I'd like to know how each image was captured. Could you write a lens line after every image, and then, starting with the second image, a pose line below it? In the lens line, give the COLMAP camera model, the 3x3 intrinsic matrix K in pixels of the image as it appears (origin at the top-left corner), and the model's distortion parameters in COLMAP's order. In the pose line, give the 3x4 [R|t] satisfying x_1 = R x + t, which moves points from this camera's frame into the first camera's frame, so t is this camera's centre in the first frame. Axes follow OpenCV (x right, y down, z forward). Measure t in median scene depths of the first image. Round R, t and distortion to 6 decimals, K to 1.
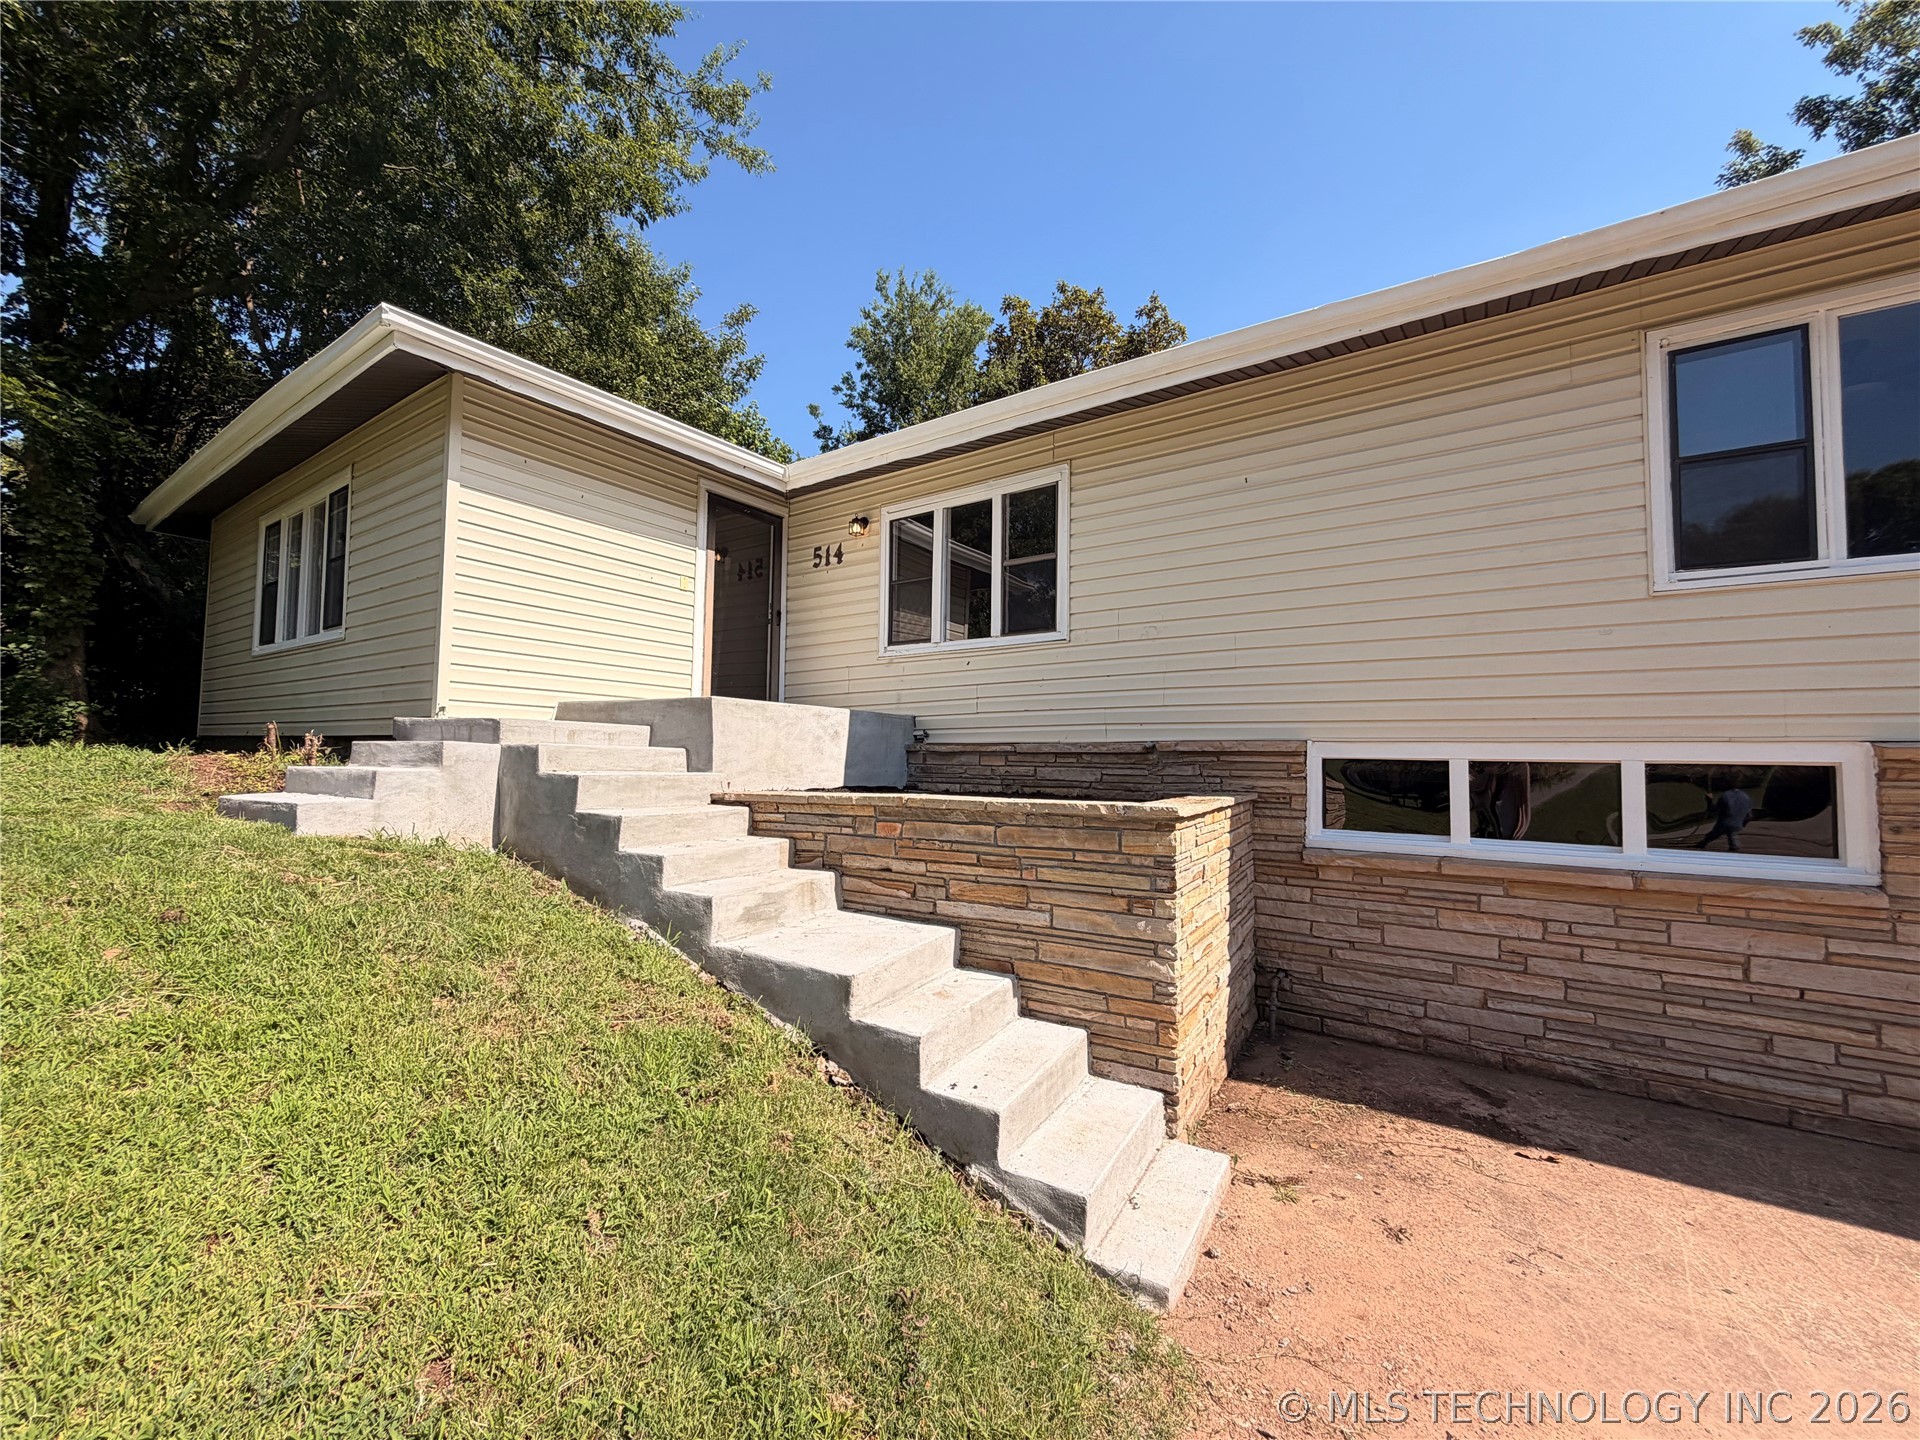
lens RADIAL K [[770.3, 0, 973.5], [0, 770.3, 724.9], [0, 0, 1]] dist [0.002801, 0.000953]
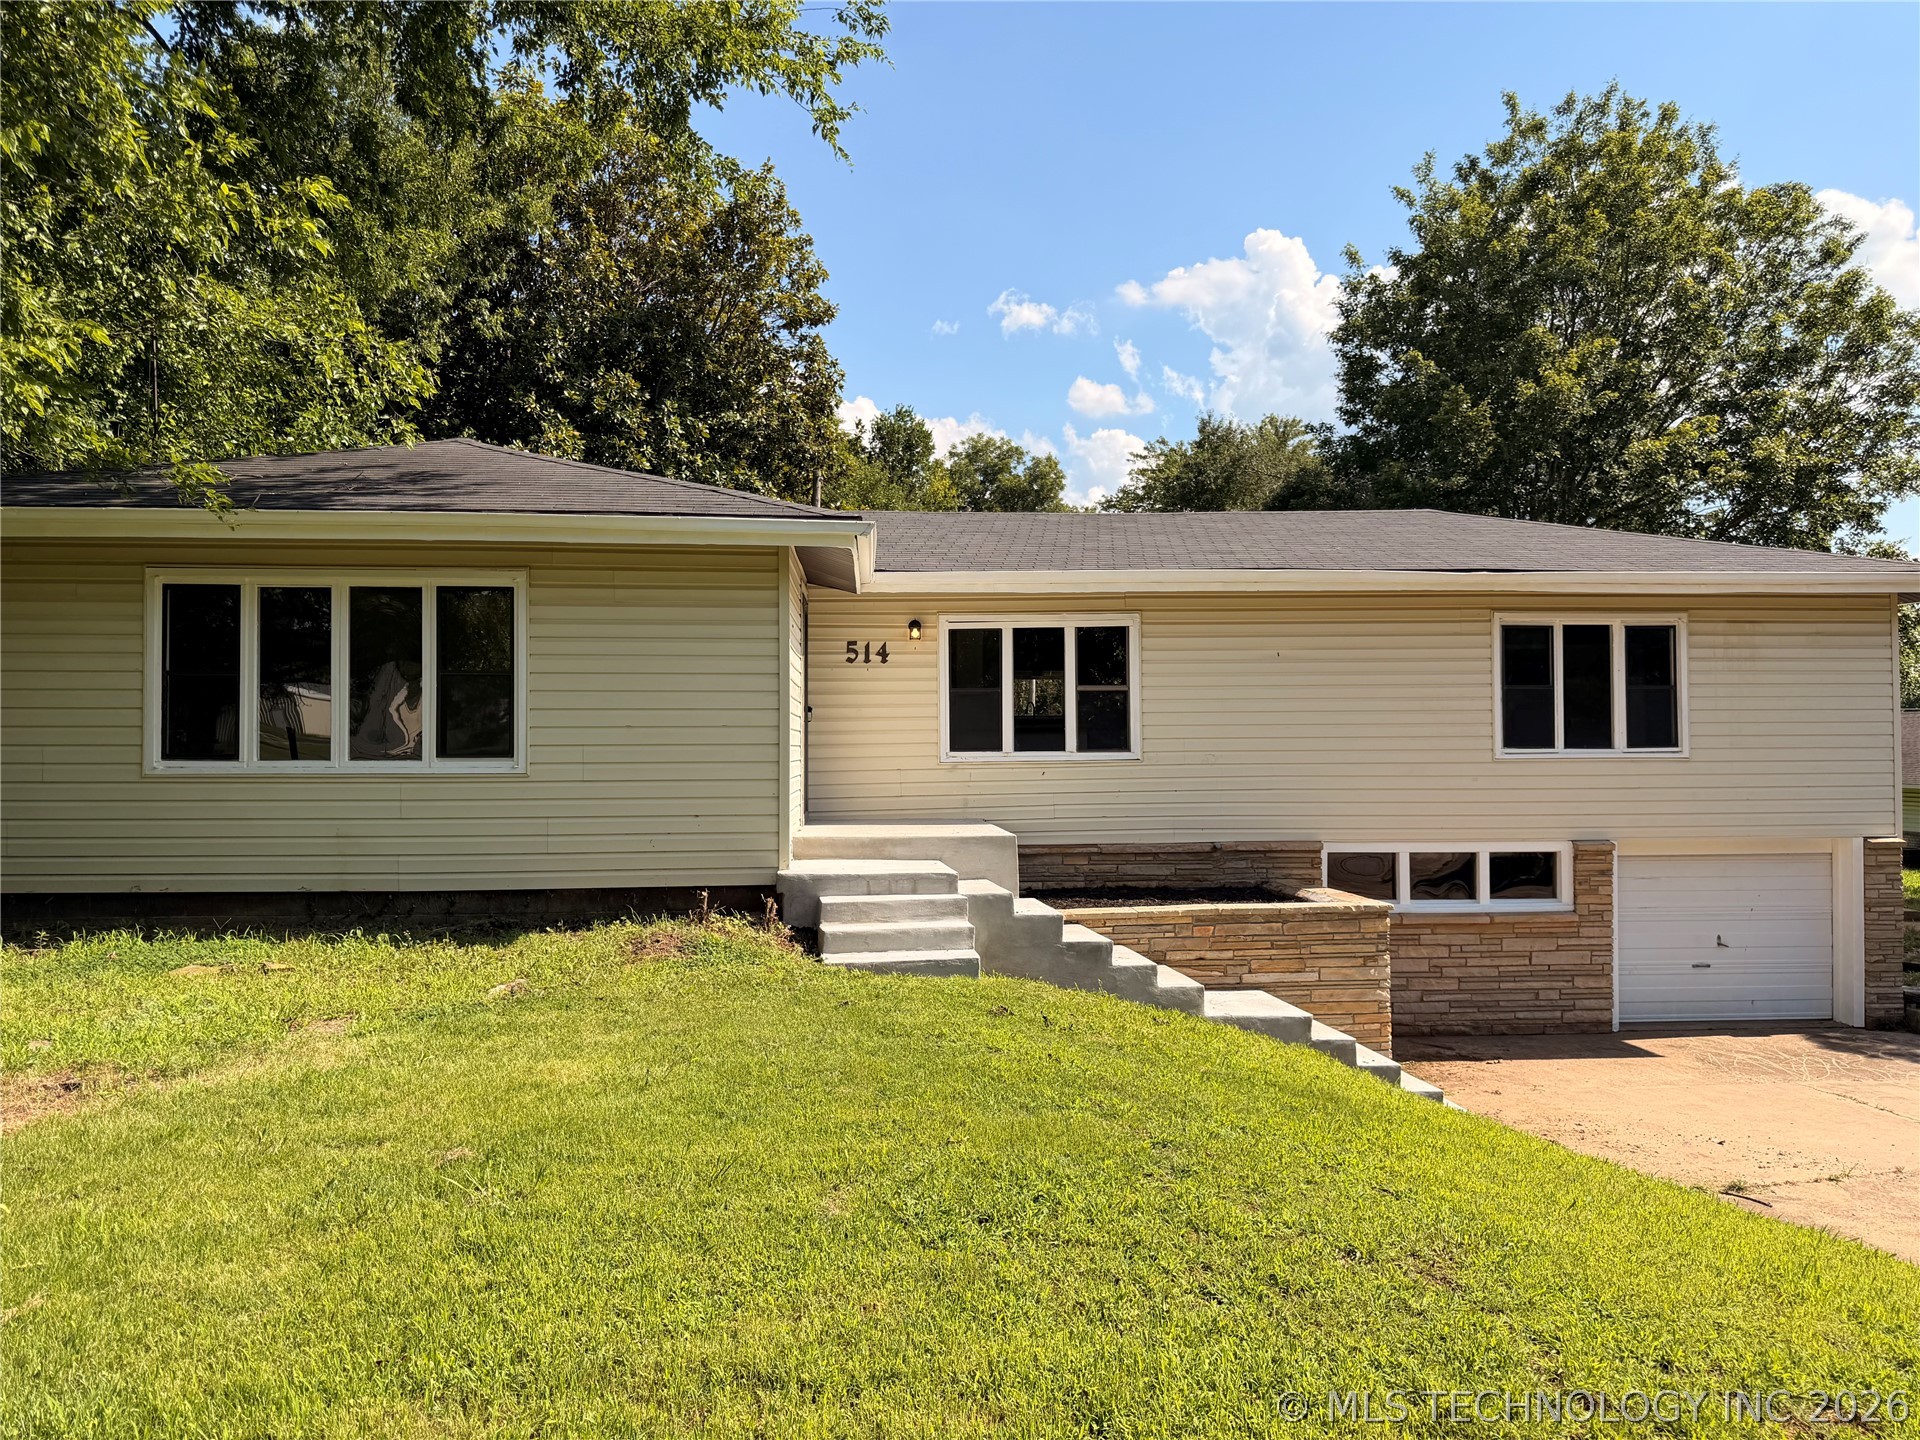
lens RADIAL K [[1348.8, 0, 944.9], [0, 1348.8, 716.6], [0, 0, 1]] dist [0.032692, -0.031613]
pose [[0.791574, -0.005196, 0.611051, -2.025976], [-0.013537, 0.999569, 0.026035, -0.326128], [-0.610924, -0.028881, 0.791163, -0.705742]]
